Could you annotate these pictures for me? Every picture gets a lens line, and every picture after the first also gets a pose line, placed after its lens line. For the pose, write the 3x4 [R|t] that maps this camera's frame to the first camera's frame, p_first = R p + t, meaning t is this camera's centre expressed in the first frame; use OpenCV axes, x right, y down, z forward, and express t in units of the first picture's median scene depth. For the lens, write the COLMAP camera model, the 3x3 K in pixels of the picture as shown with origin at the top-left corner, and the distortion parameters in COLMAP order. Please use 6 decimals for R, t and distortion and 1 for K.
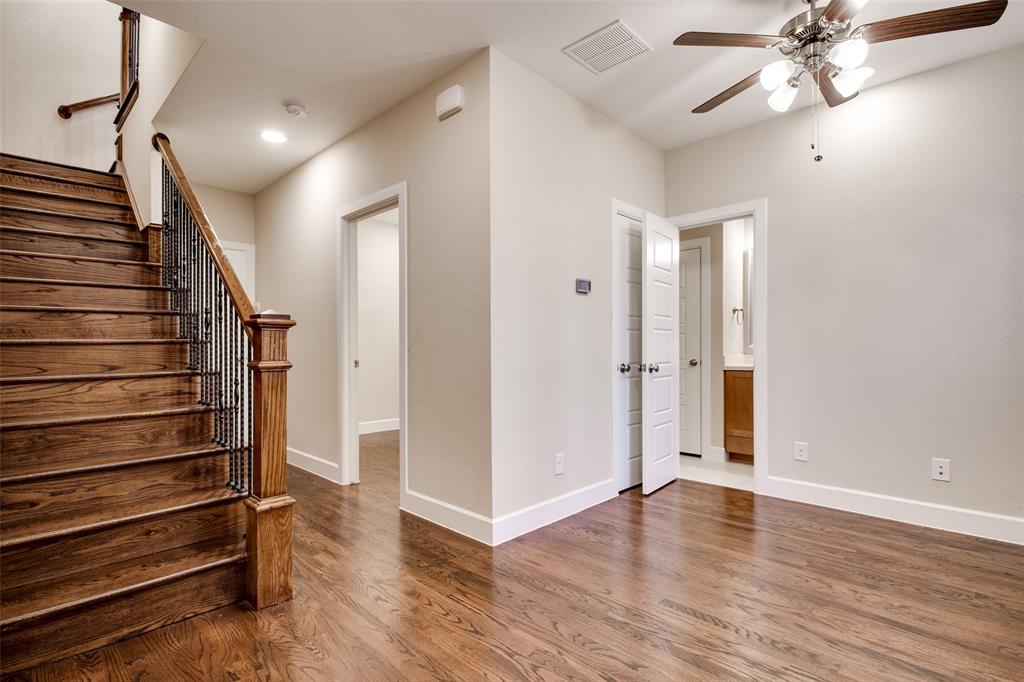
lens RADIAL K [[494.1, 0, 515.2], [0, 494.1, 347.2], [0, 0, 1]] dist [0.016193, -0.000452]
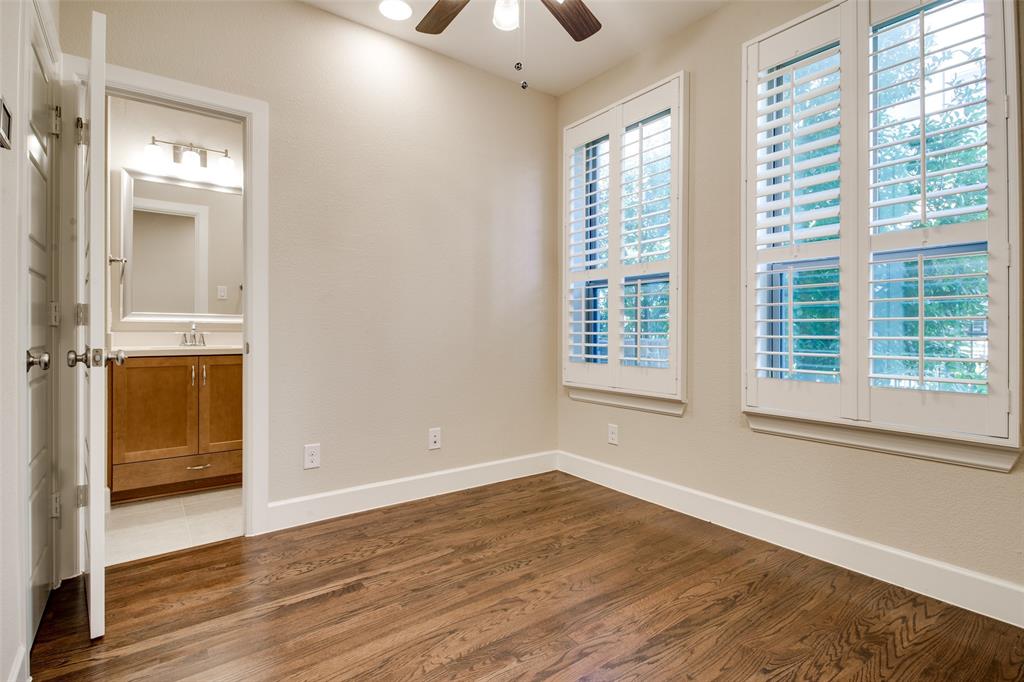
lens RADIAL K [[494.1, 0, 512.2], [0, 494.1, 333.6], [0, 0, 1]] dist [0.016193, -0.000452]
pose [[0.154179, -0.000866, 0.988043, -0.174843], [-0.011406, 0.999931, 0.002656, 0.019617], [-0.987977, -0.011679, 0.154159, 0.759160]]
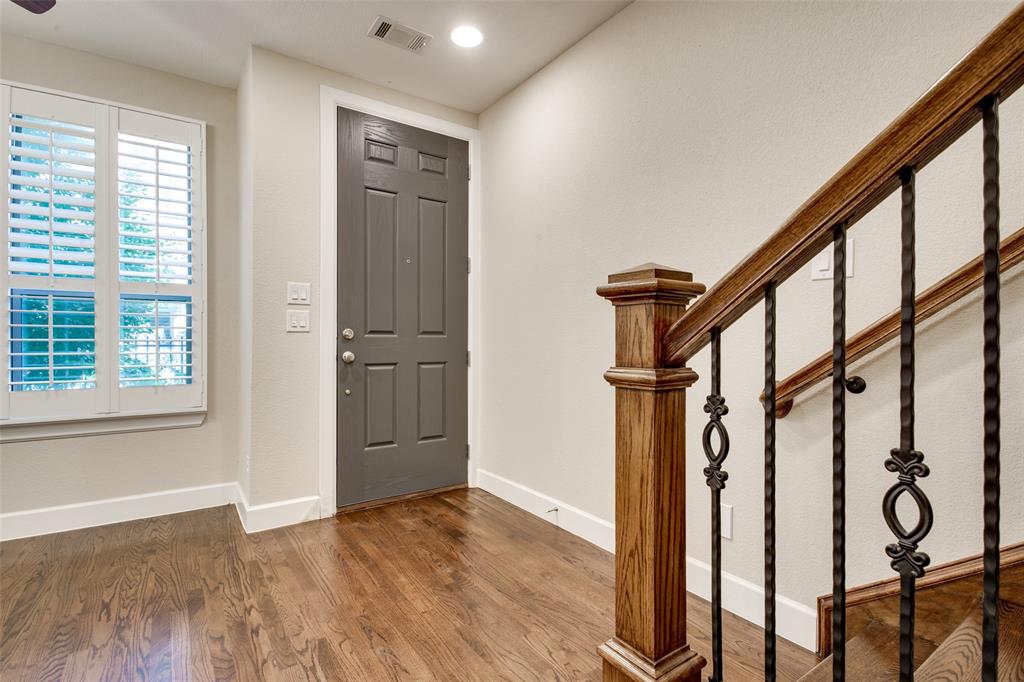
lens RADIAL K [[494.1, 0, 510.1], [0, 494.1, 343.7], [0, 0, 1]] dist [0.016193, -0.000452]
pose [[-0.982438, -0.003482, 0.186557, -0.366630], [-0.004266, 0.999984, -0.003800, 0.002022], [-0.186541, -0.004529, -0.982437, 1.234708]]
